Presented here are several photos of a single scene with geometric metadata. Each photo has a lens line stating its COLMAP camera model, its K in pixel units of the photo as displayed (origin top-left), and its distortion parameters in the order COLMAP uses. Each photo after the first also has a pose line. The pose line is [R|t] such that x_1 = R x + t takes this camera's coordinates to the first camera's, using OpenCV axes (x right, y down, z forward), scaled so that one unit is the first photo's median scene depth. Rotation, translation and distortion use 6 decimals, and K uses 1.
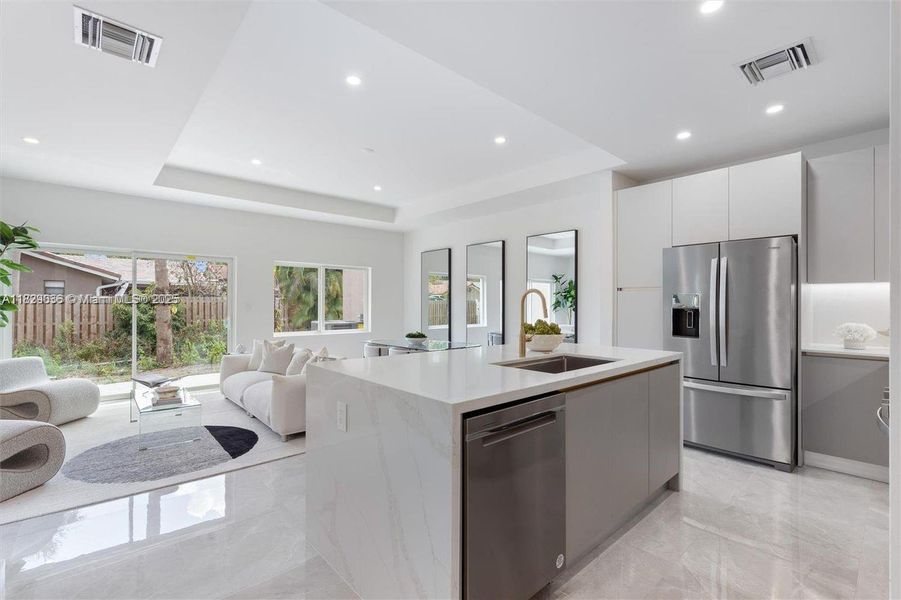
lens RADIAL K [[409.1, 0, 471.6], [0, 409.1, 301.8], [0, 0, 1]] dist [0.004396, 0.001130]
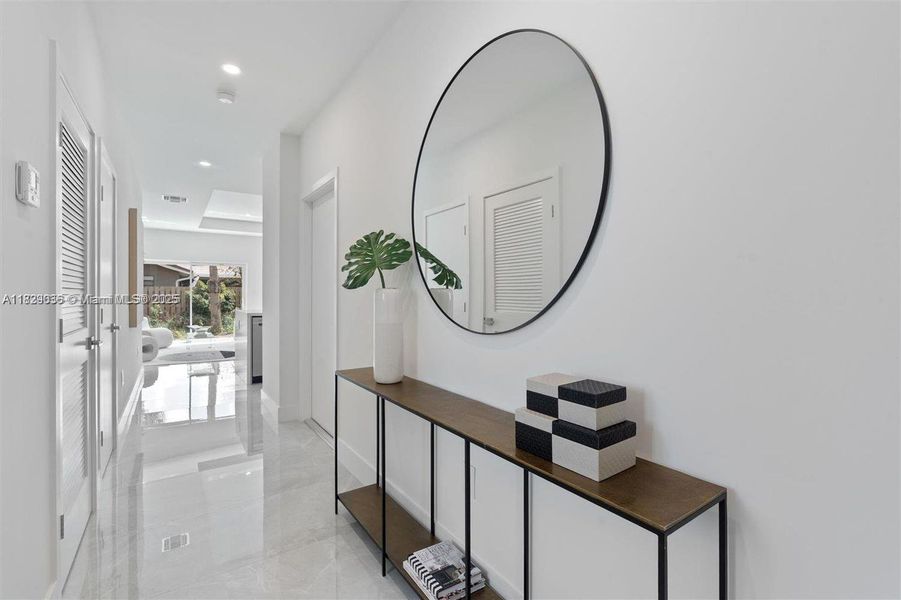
lens RADIAL K [[409.1, 0, 450.8], [0, 409.1, 295.7], [0, 0, 1]] dist [0.004396, 0.001130]
pose [[0.988419, -0.000698, -0.151747, 0.308311], [0.001955, 0.999965, 0.008135, 0.009482], [0.151736, -0.008337, 0.988386, -0.323188]]
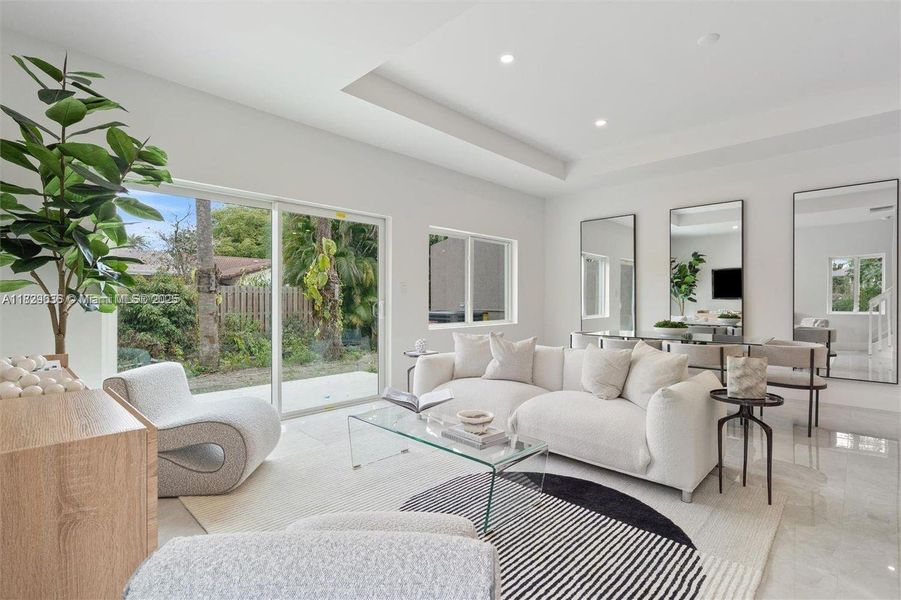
lens RADIAL K [[409.1, 0, 452.4], [0, 409.1, 299.8], [0, 0, 1]] dist [0.004396, 0.001130]
pose [[0.996478, -0.002238, 0.083829, -0.358614], [0.002053, 0.999995, 0.002290, 0.021634], [-0.083834, -0.002110, 0.996477, 0.191289]]
